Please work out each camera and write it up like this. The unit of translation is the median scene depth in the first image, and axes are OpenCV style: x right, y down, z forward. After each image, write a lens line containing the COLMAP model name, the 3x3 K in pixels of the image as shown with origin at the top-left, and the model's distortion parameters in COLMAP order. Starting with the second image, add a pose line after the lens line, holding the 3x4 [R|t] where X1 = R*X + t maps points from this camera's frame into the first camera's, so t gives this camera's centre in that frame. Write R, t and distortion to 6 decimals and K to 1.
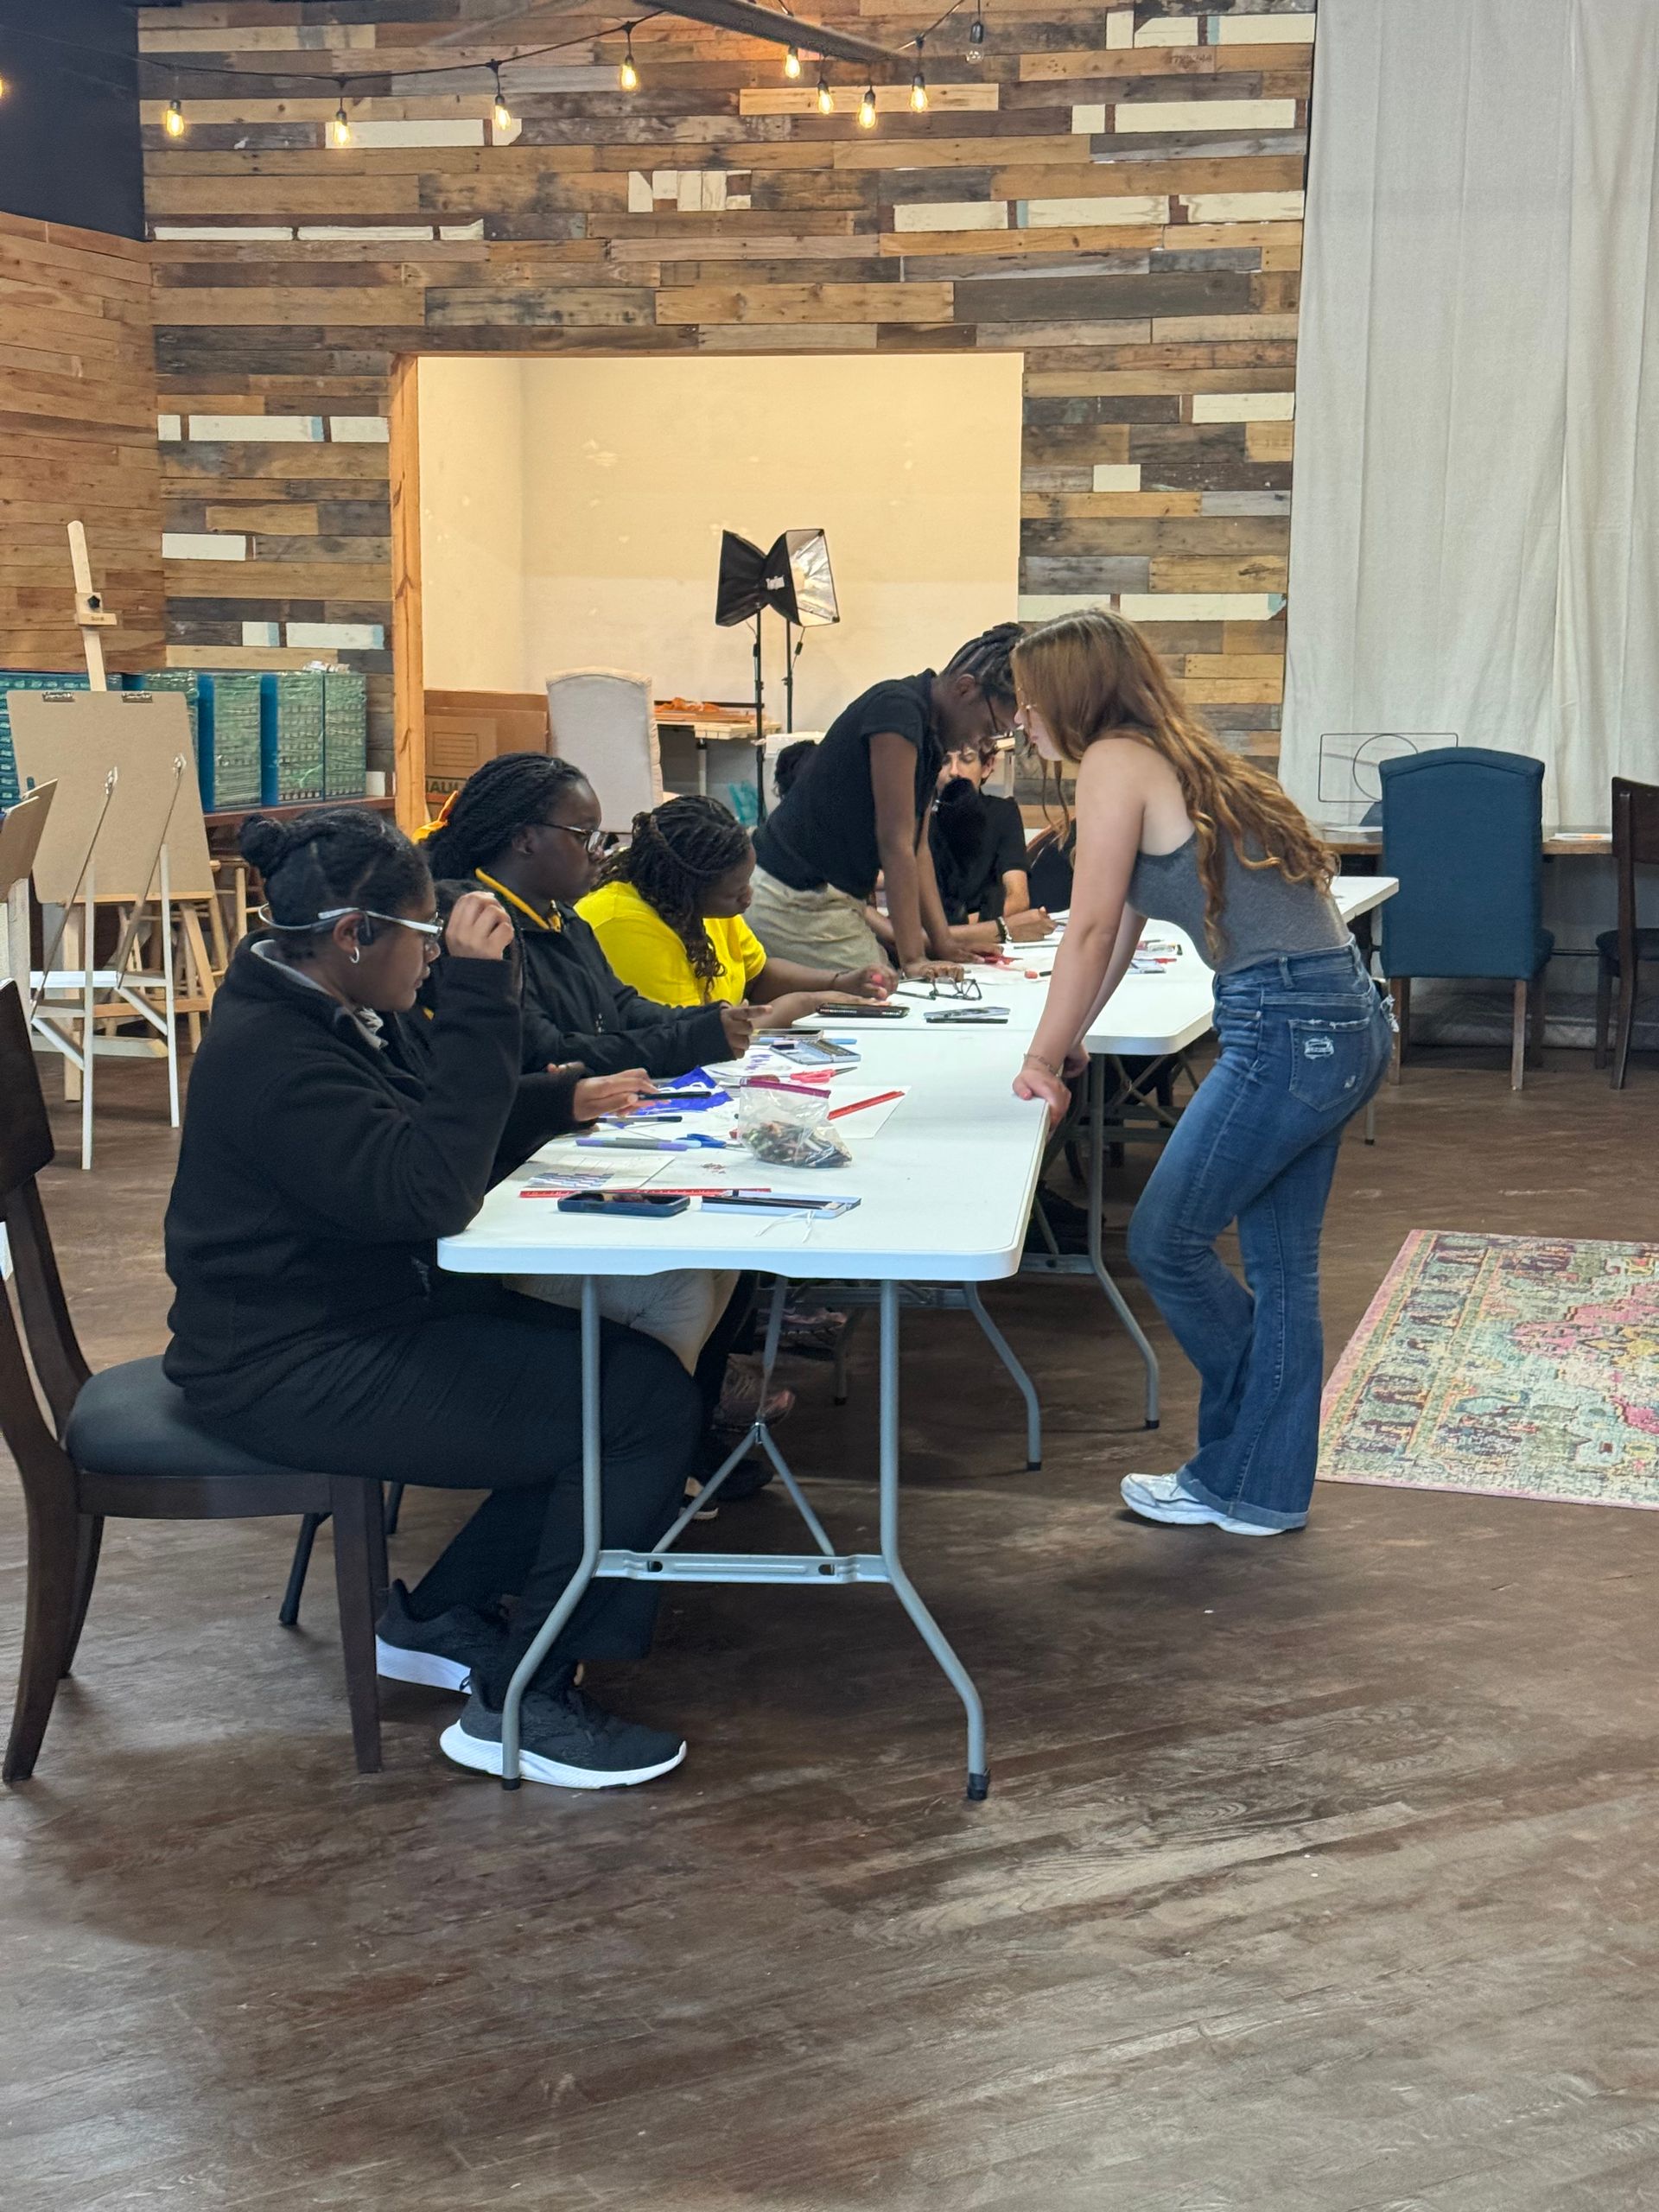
lens RADIAL K [[3051.4, 0, 812.4], [0, 3051.4, 1069.1], [0, 0, 1]] dist [0.192669, -0.336963]
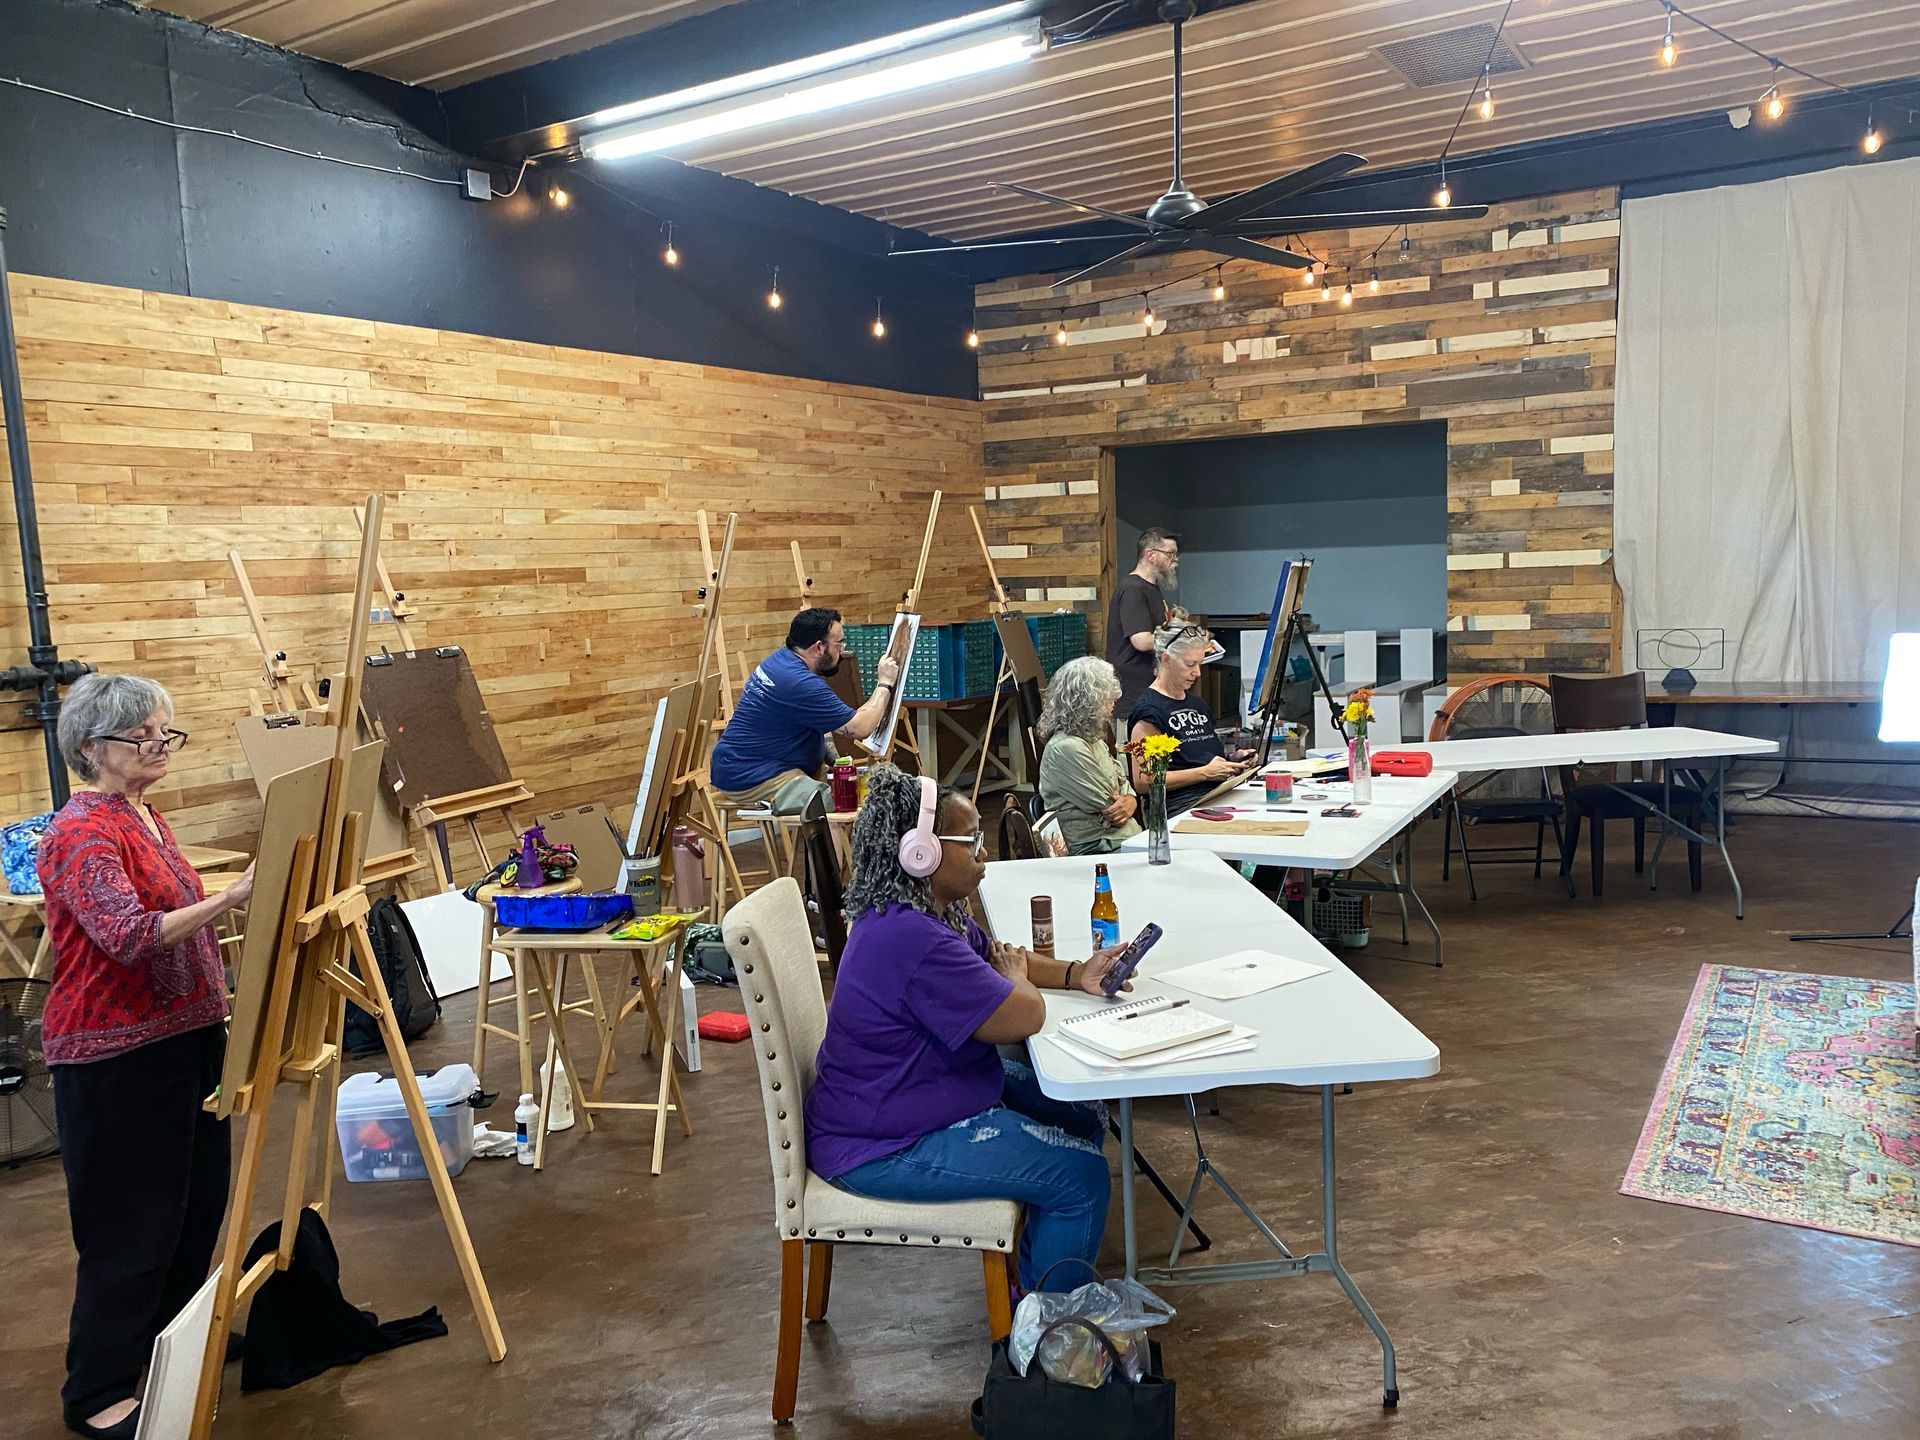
lens RADIAL K [[1450.0, 0, 960.0], [0, 1450.0, 720.0], [0, 0, 1]] dist [0.048184, -0.085605]
pose [[0.962970, -0.016172, -0.269122, 0.021082], [0.006094, 0.999250, -0.038241, -0.030032], [0.269539, 0.035185, 0.962346, 0.122288]]
